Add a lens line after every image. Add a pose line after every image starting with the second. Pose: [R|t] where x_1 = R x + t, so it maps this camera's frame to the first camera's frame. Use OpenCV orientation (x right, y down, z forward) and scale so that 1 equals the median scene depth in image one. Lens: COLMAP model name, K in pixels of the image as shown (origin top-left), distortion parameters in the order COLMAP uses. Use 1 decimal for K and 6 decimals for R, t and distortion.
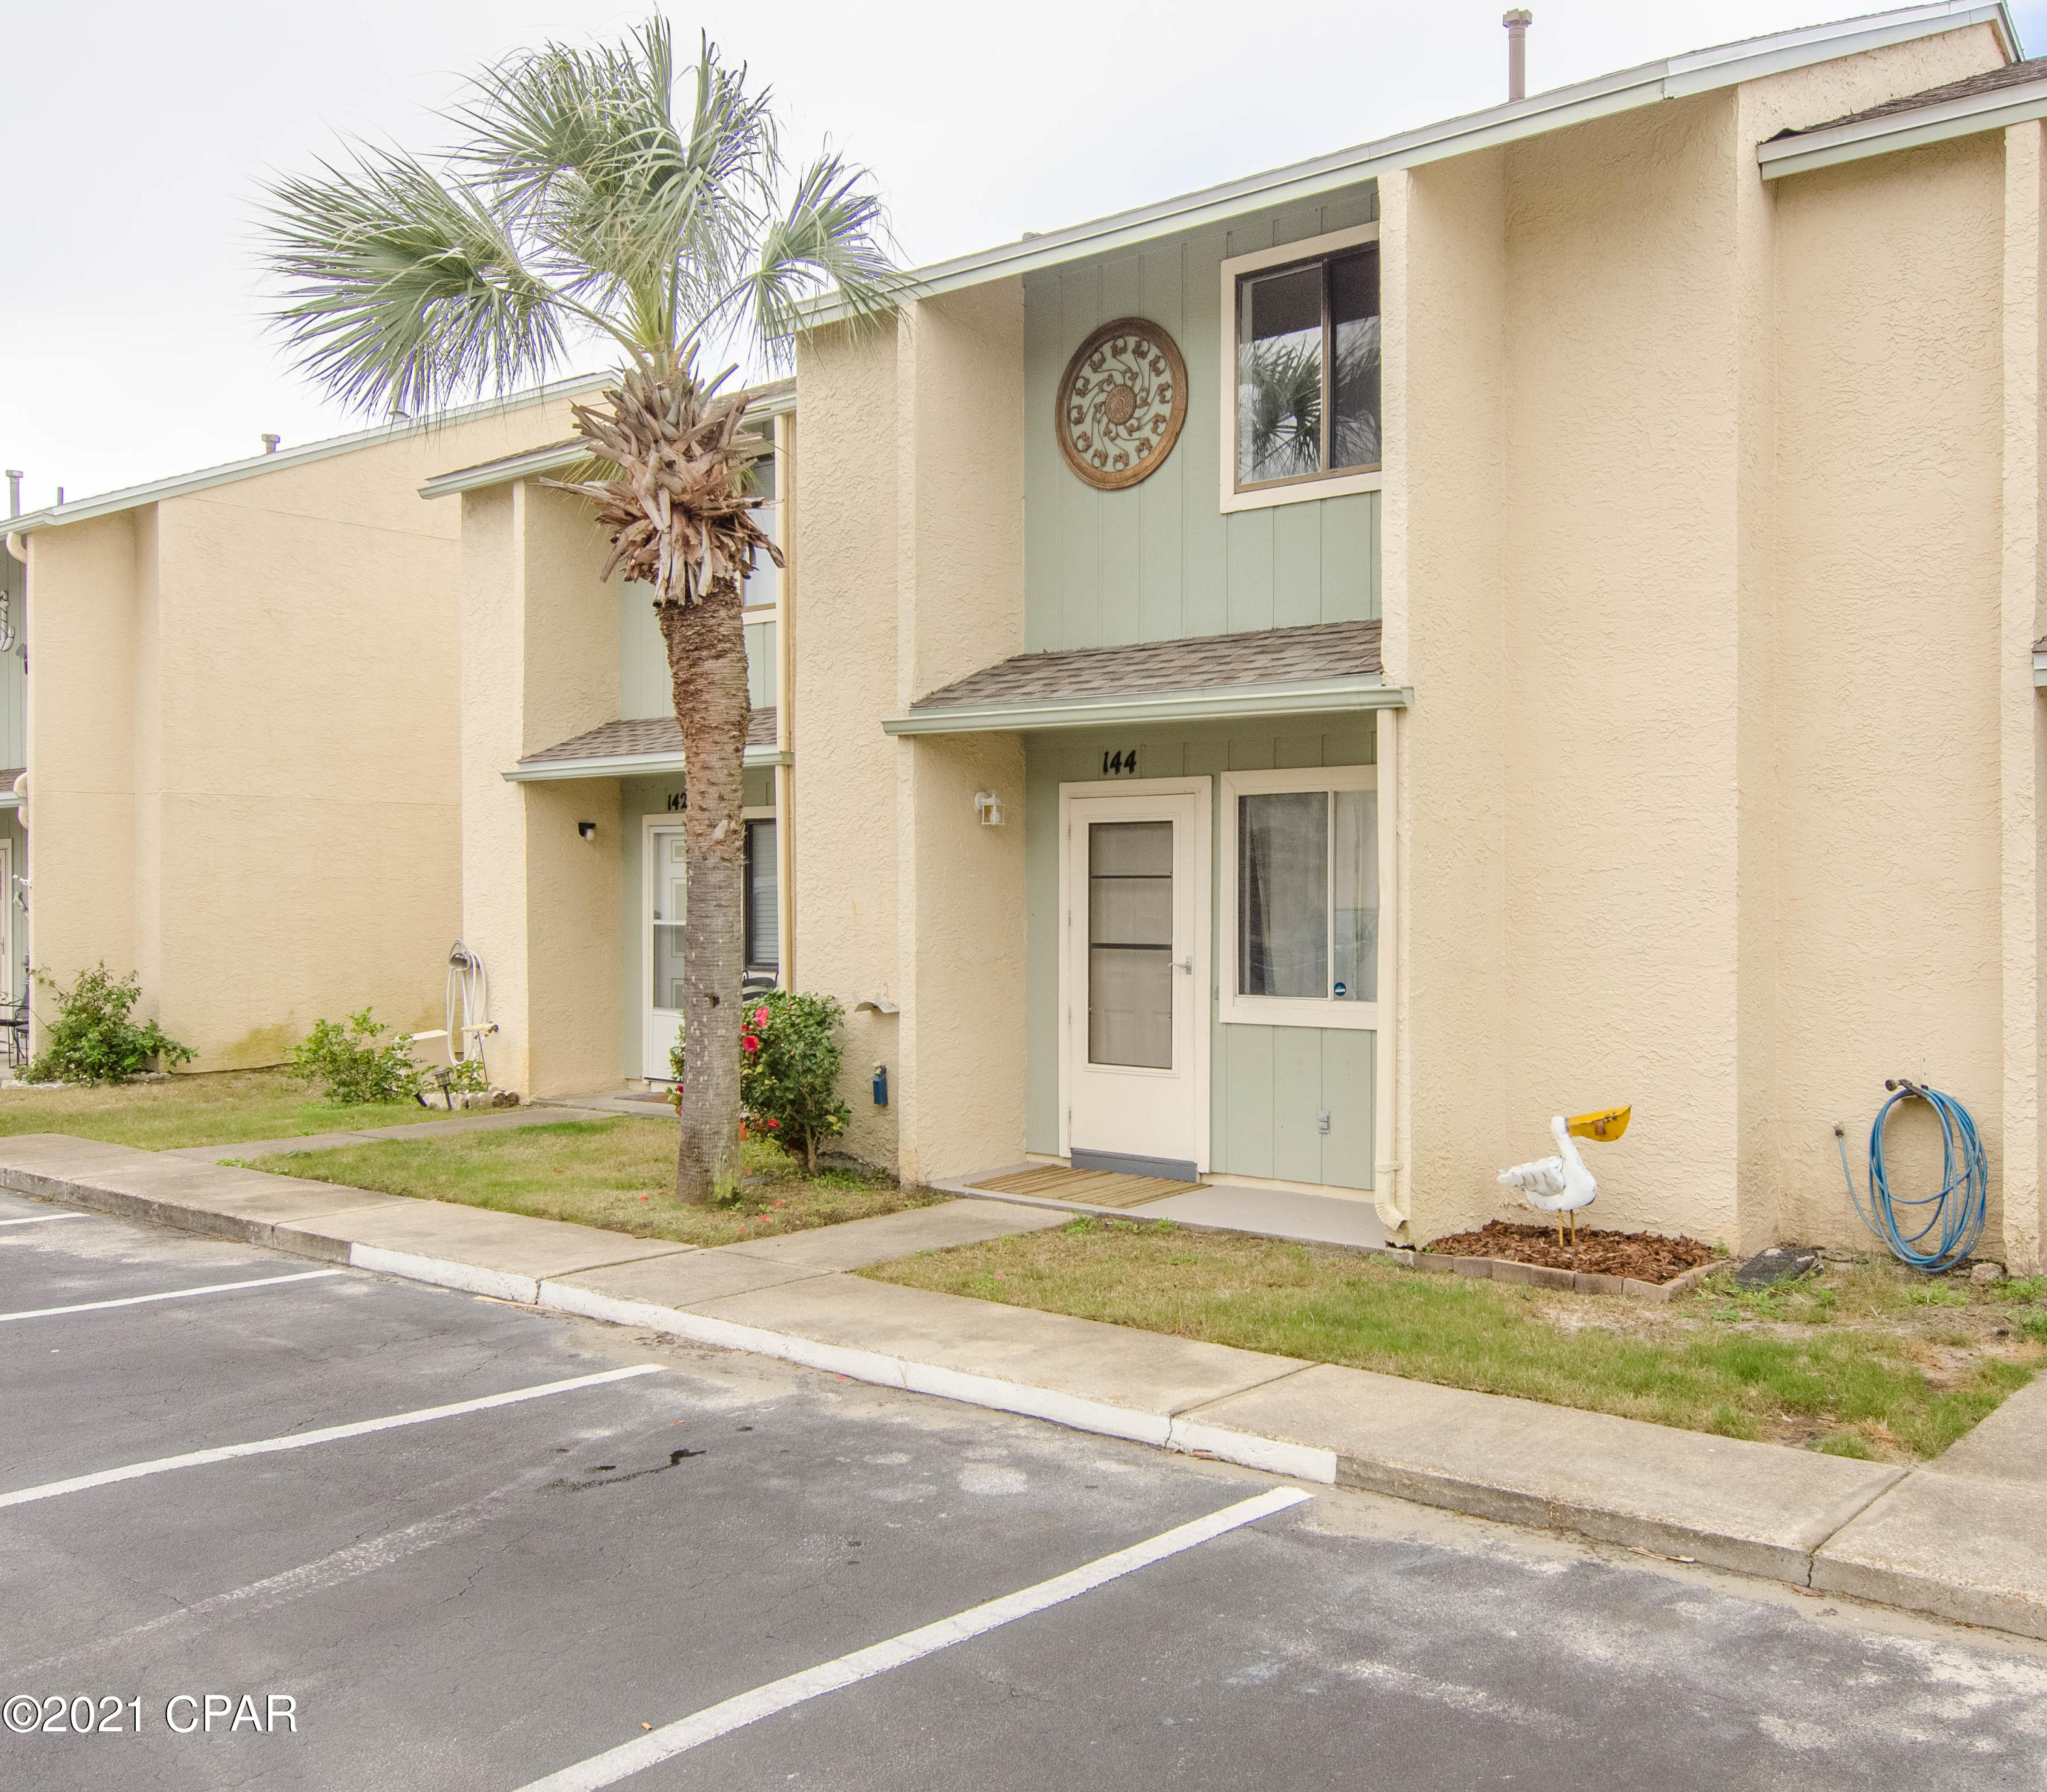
lens RADIAL K [[1913.2, 0, 1023.3], [0, 1913.2, 899.5], [0, 0, 1]] dist [0.008186, 0.000000]
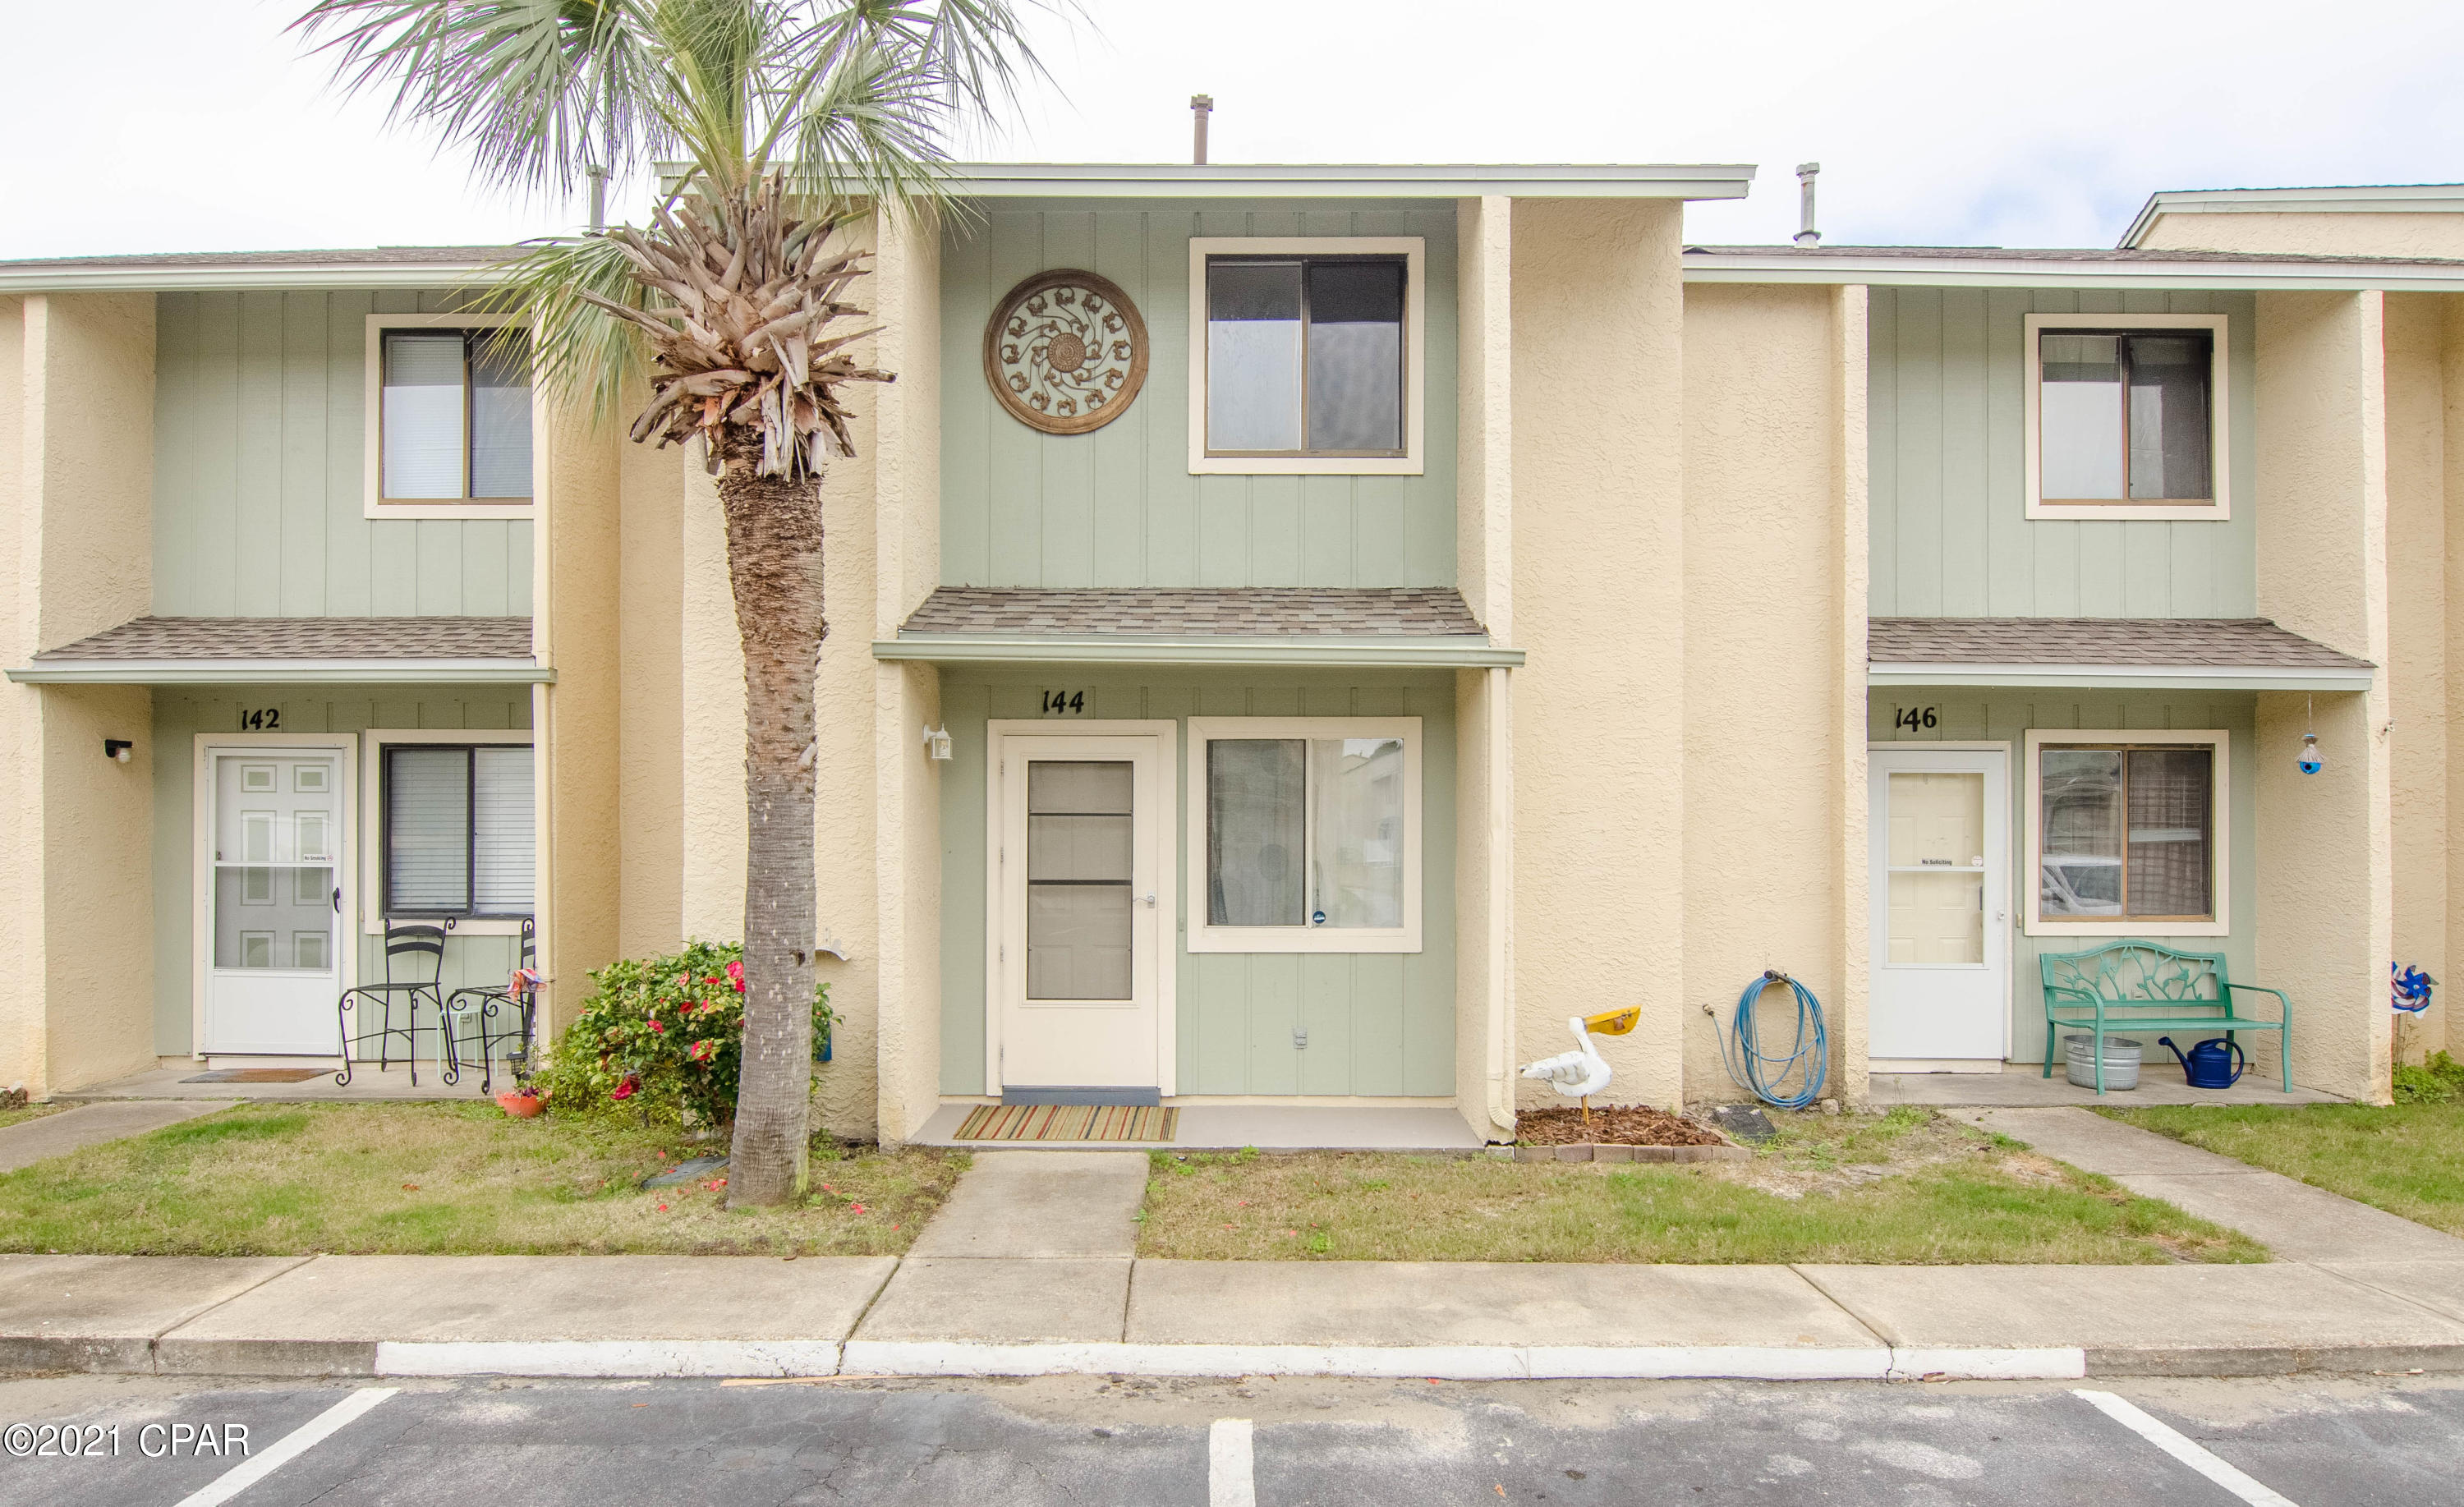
lens RADIAL K [[1470.4, 0, 1157.3], [0, 1470.4, 817.9], [0, 0, 1]] dist [0.002023, -0.013545]
pose [[0.772092, 0.006949, 0.635473, -0.453597], [0.000174, 0.999938, -0.011146, -0.001389], [-0.635511, 0.008716, 0.772043, 0.404612]]
